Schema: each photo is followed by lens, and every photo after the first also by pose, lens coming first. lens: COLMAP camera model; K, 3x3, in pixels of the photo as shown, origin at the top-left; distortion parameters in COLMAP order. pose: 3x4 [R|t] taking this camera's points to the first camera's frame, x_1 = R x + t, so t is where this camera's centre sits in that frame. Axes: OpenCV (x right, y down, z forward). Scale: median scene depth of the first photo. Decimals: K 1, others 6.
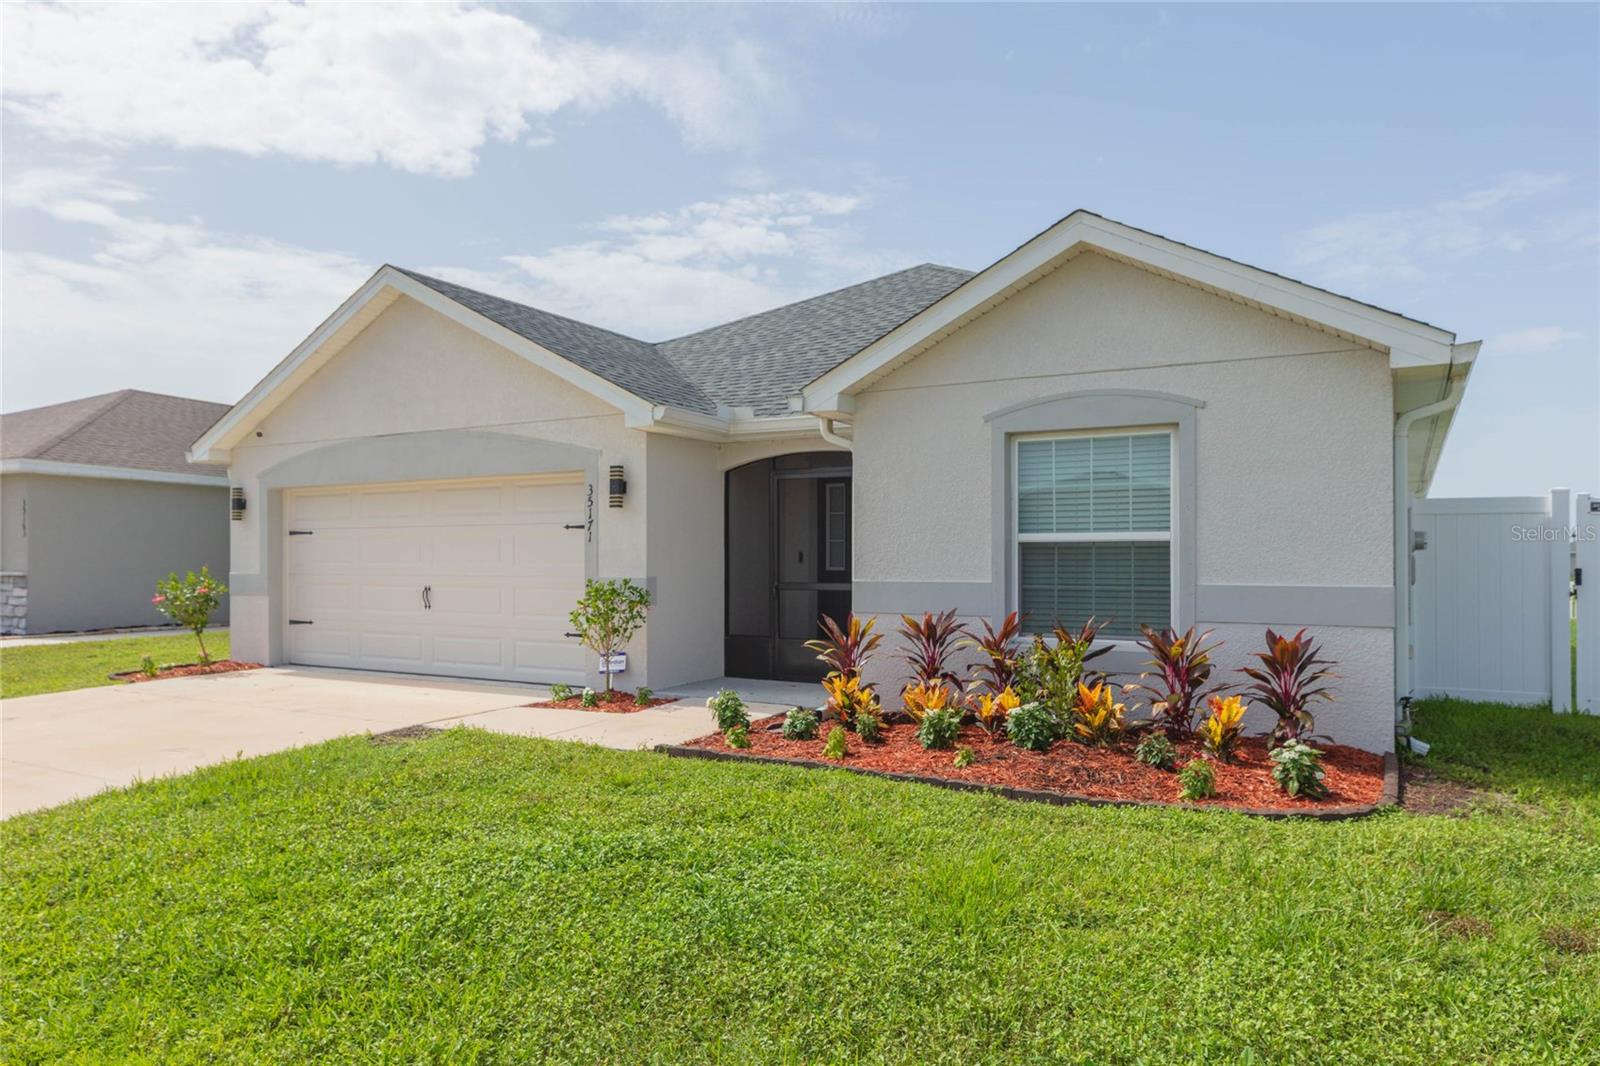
lens RADIAL K [[1056.4, 0, 804.6], [0, 1056.4, 588.3], [0, 0, 1]] dist [-0.000162, -0.000451]
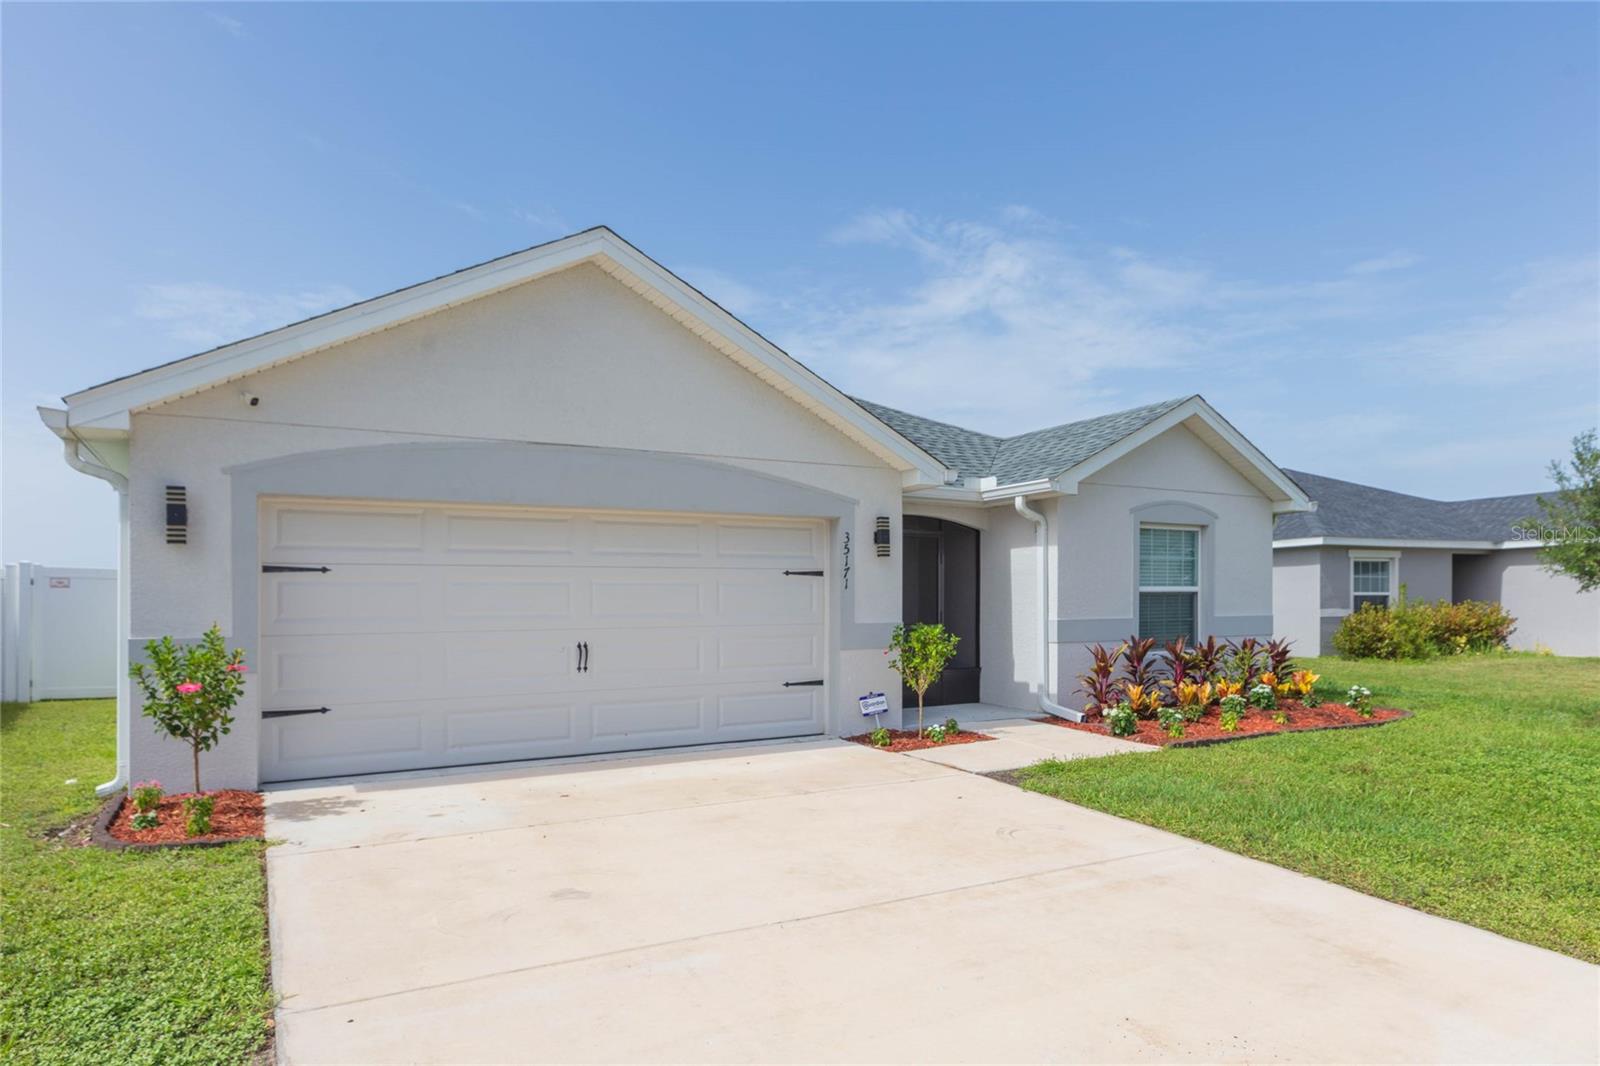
lens RADIAL K [[971.9, 0, 815.2], [0, 971.9, 614.9], [0, 0, 1]] dist [-0.003280, -0.001762]
pose [[0.490736, -0.014500, 0.871188, -1.052215], [0.032576, 0.999468, -0.001716, -0.018194], [-0.870699, 0.029222, 0.490947, 0.577632]]
